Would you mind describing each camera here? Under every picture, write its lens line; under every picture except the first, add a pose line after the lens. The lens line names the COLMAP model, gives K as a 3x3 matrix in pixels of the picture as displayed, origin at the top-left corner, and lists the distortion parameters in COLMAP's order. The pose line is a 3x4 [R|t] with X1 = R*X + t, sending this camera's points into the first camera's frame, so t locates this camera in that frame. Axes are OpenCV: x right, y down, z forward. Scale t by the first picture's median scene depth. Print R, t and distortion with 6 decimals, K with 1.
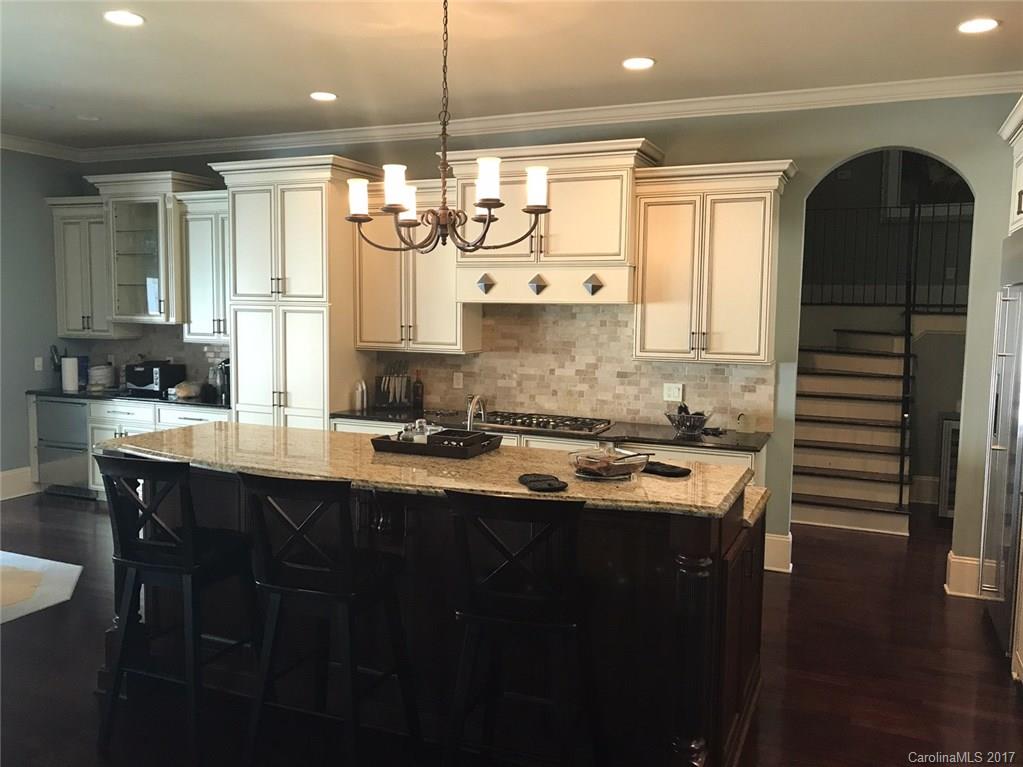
lens RADIAL K [[841.2, 0, 511.5], [0, 841.2, 383.5], [0, 0, 1]] dist [0.088079, -0.010403]
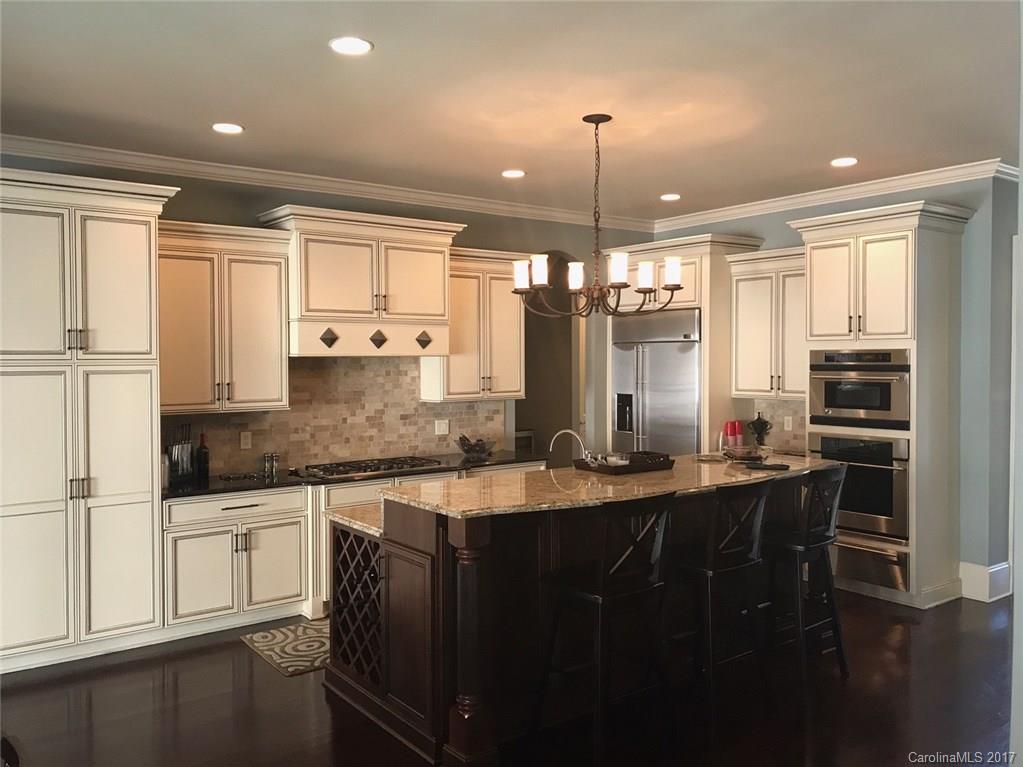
lens RADIAL K [[841.2, 0, 511.5], [0, 841.2, 383.5], [0, 0, 1]] dist [0.088079, -0.010403]
pose [[0.491733, -0.044756, 0.869595, -0.783802], [0.093230, 0.995643, -0.001476, -0.039925], [-0.865741, 0.081798, 0.493763, 0.293923]]
